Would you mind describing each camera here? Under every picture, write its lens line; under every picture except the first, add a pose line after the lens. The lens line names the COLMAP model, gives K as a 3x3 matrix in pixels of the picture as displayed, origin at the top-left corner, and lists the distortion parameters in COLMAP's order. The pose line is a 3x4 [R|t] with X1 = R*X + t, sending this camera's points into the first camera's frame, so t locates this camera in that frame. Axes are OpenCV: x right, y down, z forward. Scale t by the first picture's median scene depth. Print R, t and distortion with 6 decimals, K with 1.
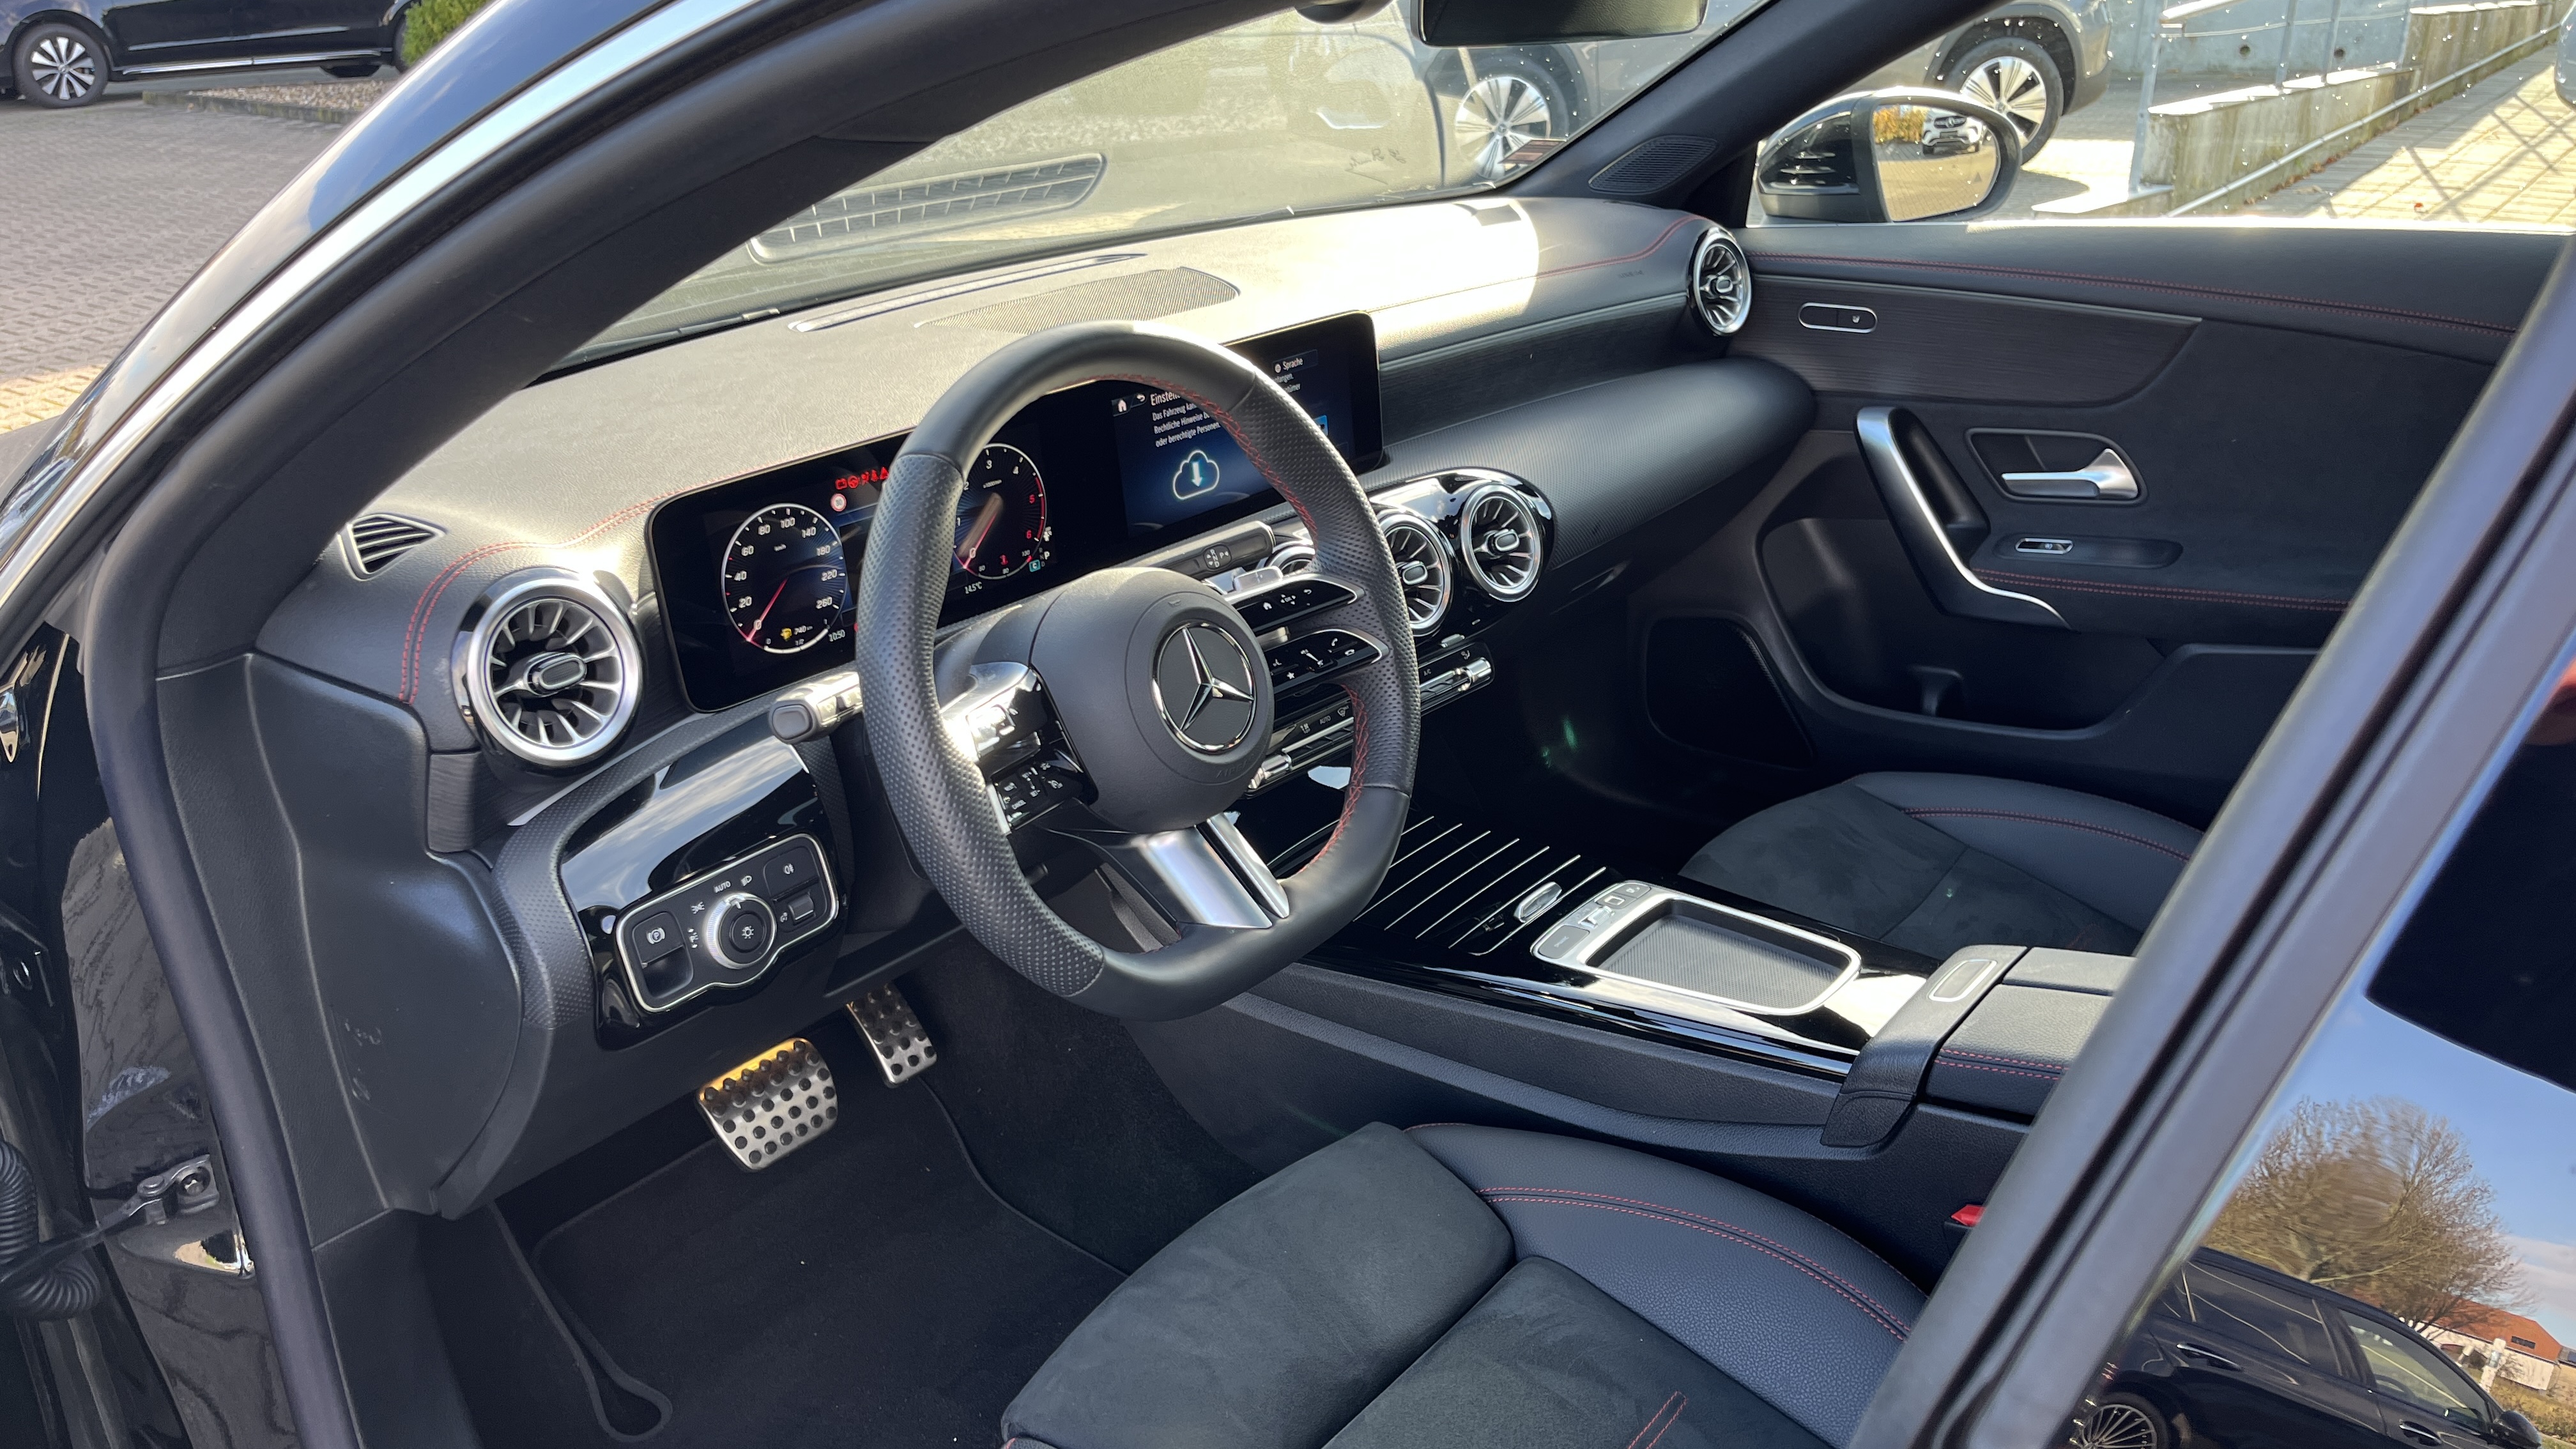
lens RADIAL K [[1969.5, 0, 1304.0], [0, 1969.5, 793.8], [0, 0, 1]] dist [0.092431, -0.121446]
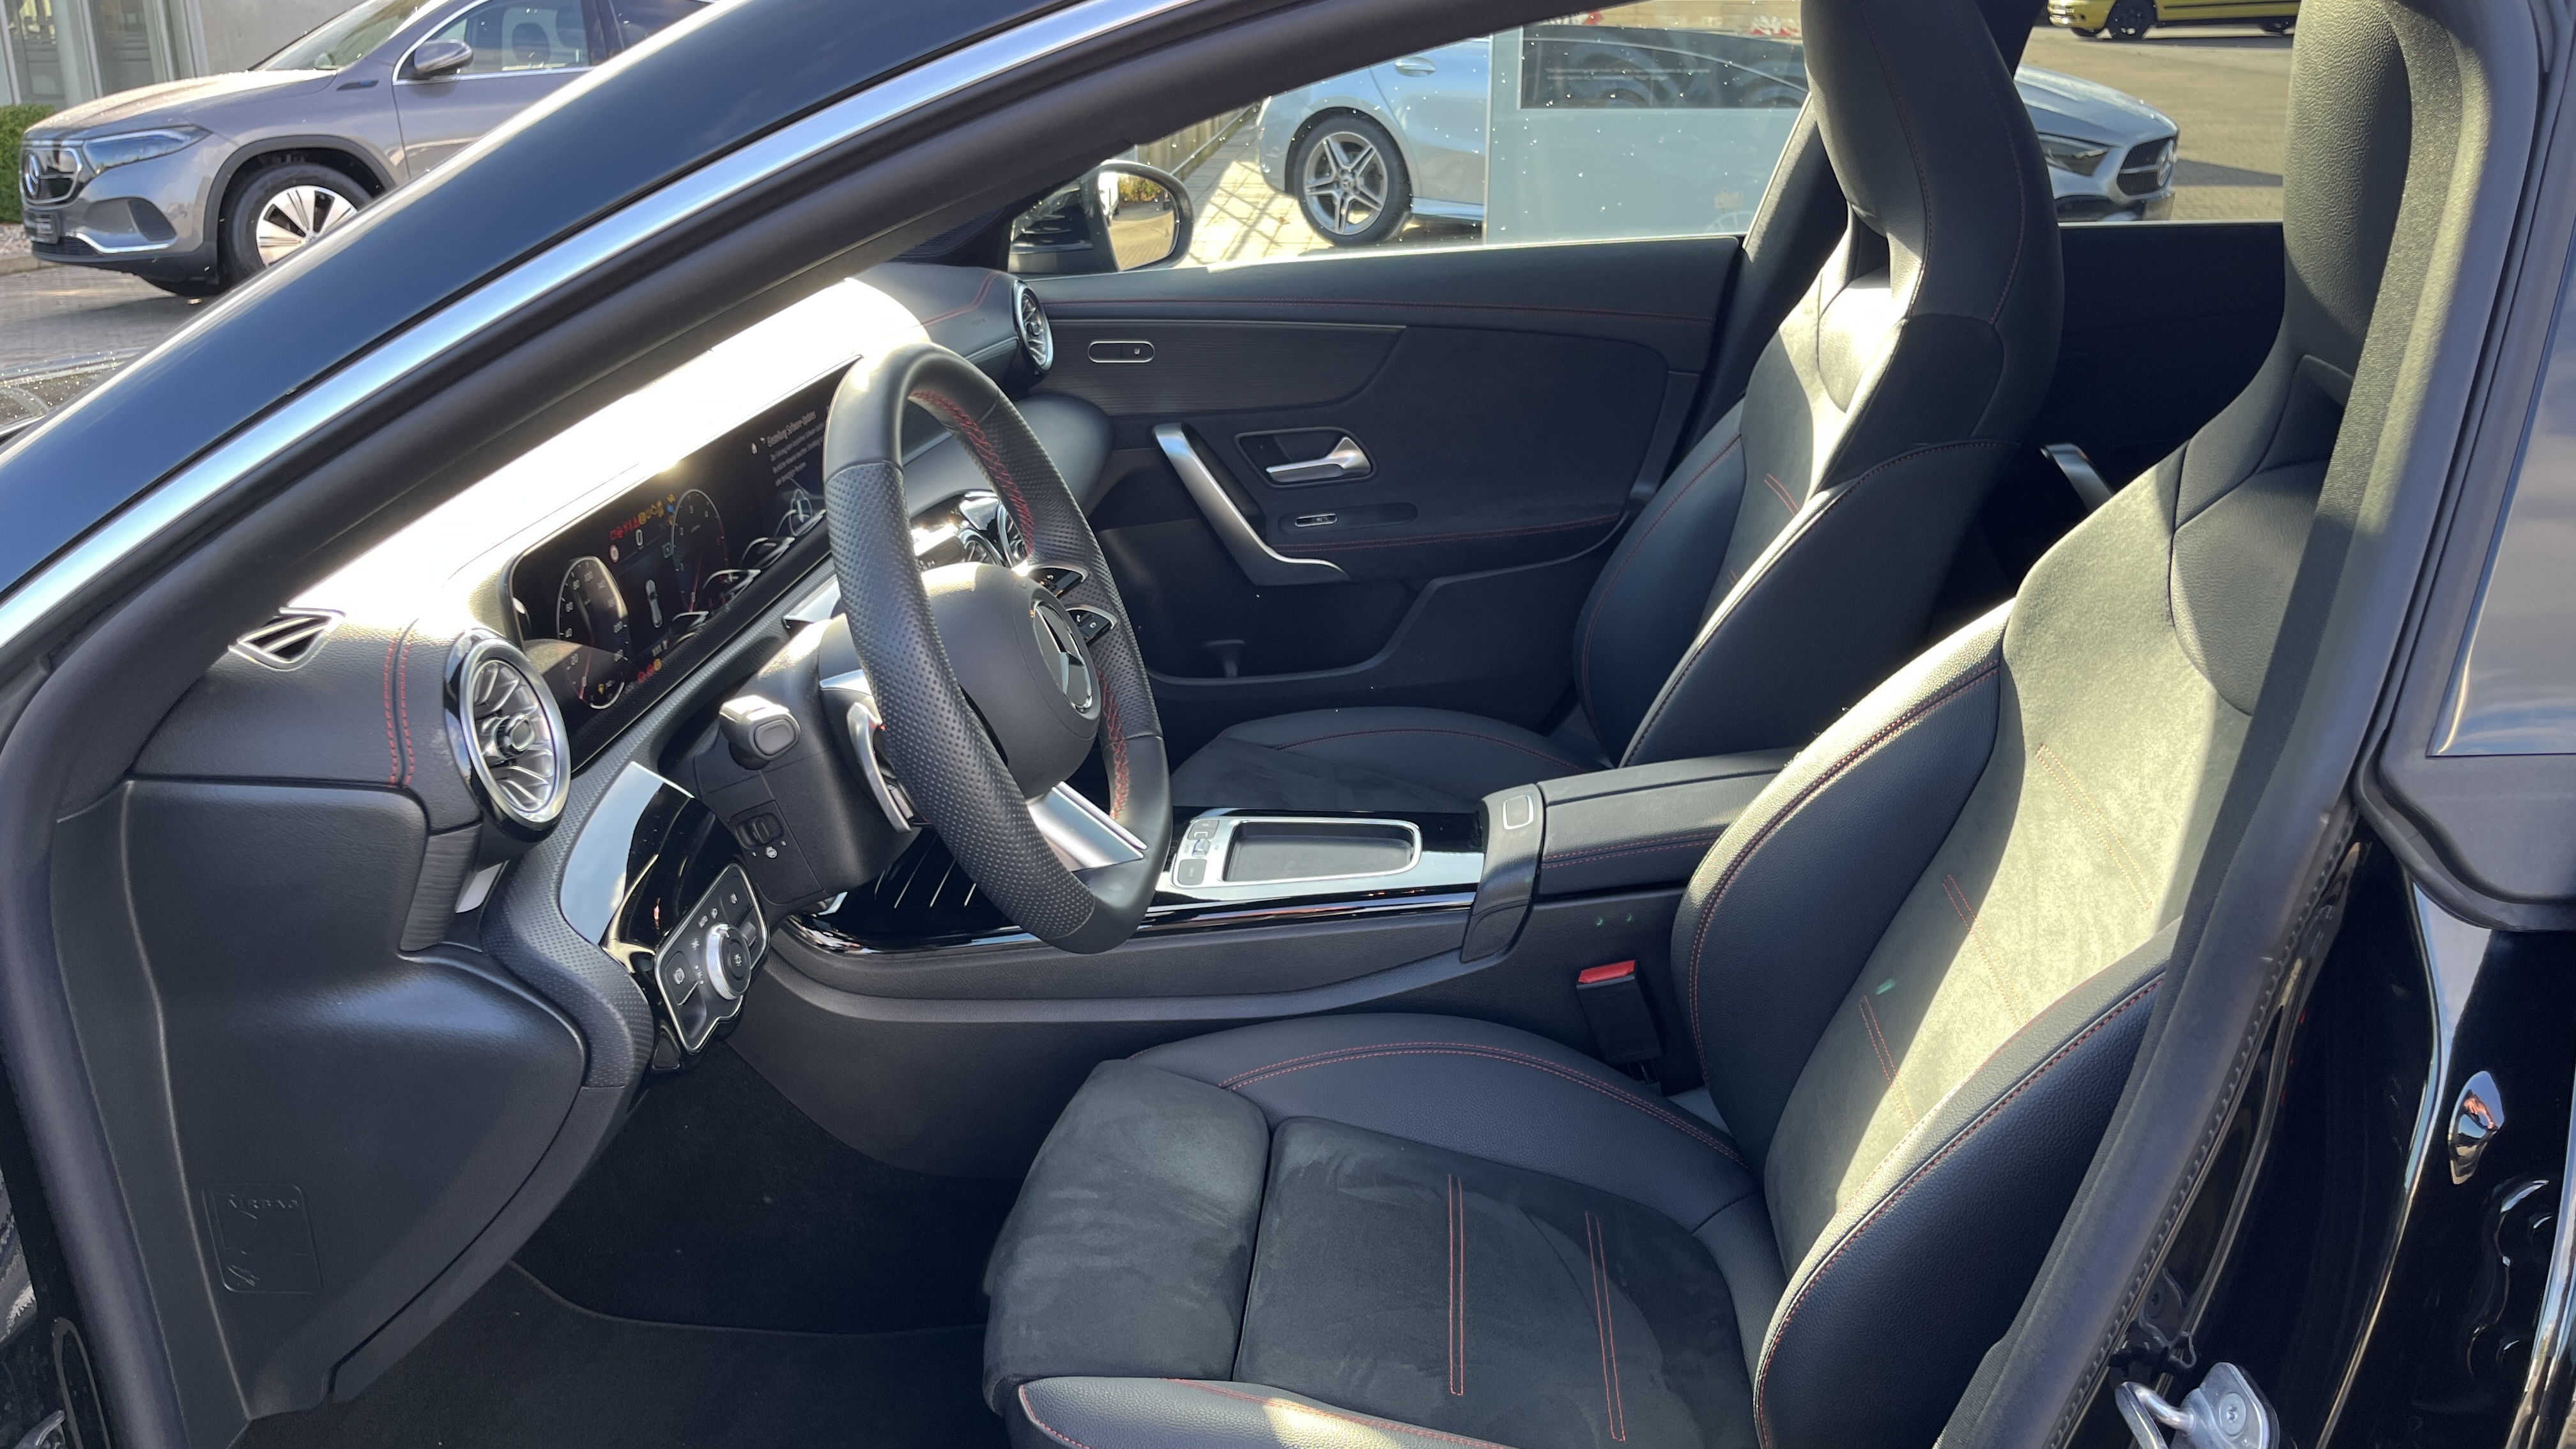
lens RADIAL K [[1969.5, 0, 1304.0], [0, 1969.5, 793.8], [0, 0, 1]] dist [0.092431, -0.121446]
pose [[0.815106, -0.196070, 0.545123, -0.344892], [0.224442, 0.974374, 0.014863, 0.022275], [-0.534068, 0.110233, 0.838224, -0.004623]]
